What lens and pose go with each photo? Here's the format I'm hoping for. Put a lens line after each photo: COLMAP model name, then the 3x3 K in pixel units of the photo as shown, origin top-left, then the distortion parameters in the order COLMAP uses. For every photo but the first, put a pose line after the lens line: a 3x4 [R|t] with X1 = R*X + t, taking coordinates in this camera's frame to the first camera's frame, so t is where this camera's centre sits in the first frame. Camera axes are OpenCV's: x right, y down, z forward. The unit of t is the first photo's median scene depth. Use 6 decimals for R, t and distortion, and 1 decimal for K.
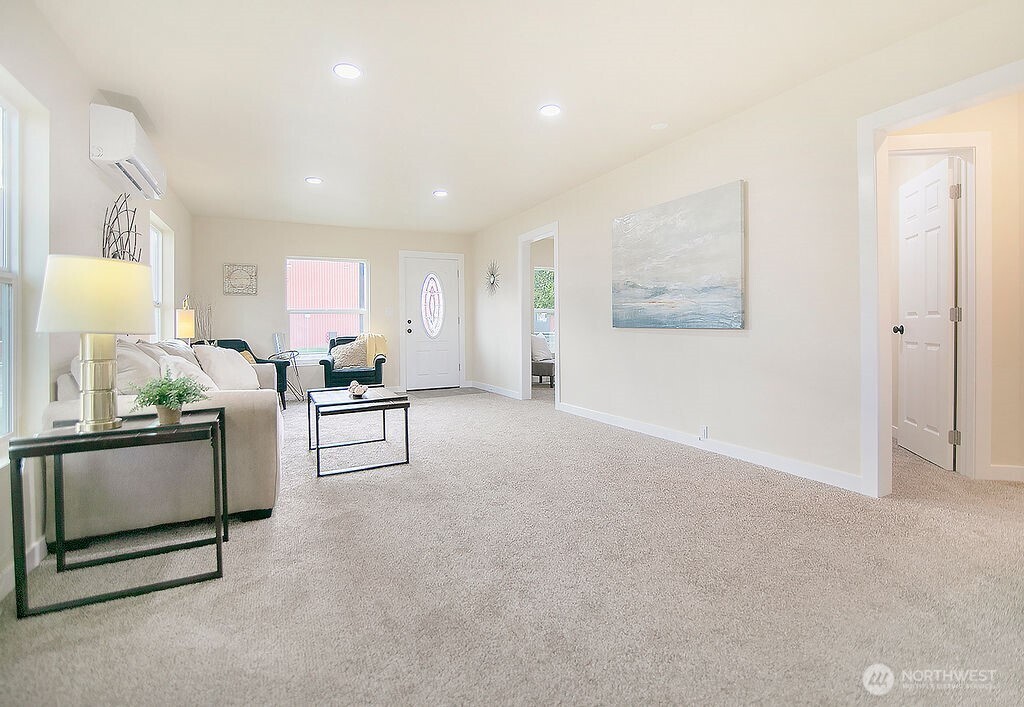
lens RADIAL K [[510.6, 0, 491.8], [0, 510.6, 337.6], [0, 0, 1]] dist [-0.017564, -0.000337]
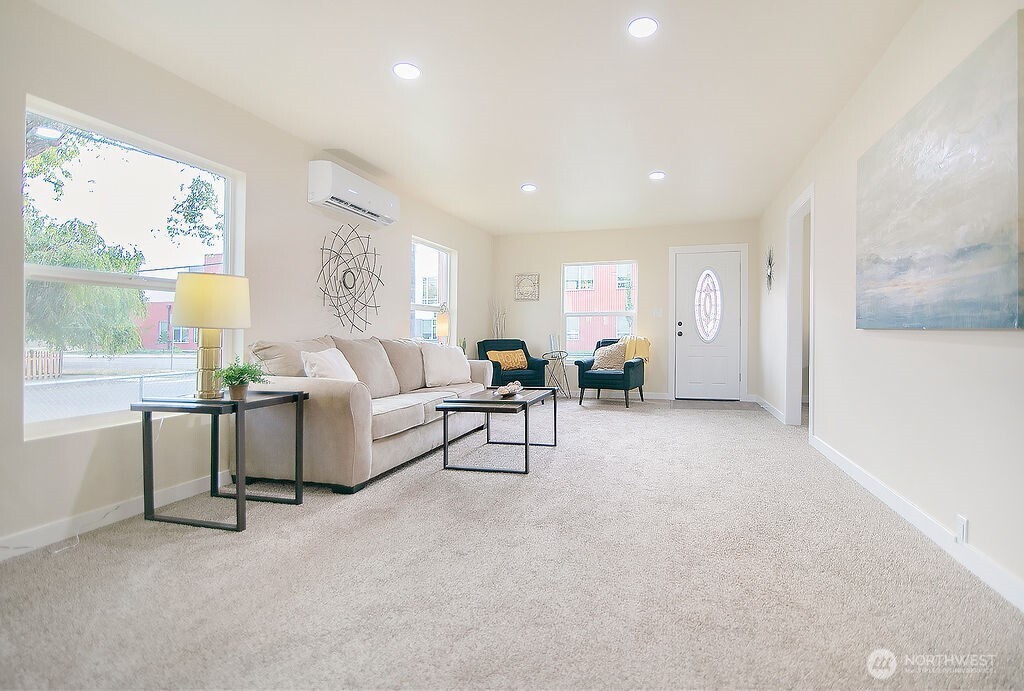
lens RADIAL K [[481.0, 0, 570.9], [0, 481.0, 344.1], [0, 0, 1]] dist [-0.002951, -0.000179]
pose [[0.744976, 0.022484, -0.666712, 0.310659], [-0.020468, 0.999732, 0.010844, 0.000091], [0.666777, 0.005567, 0.745236, 0.258024]]
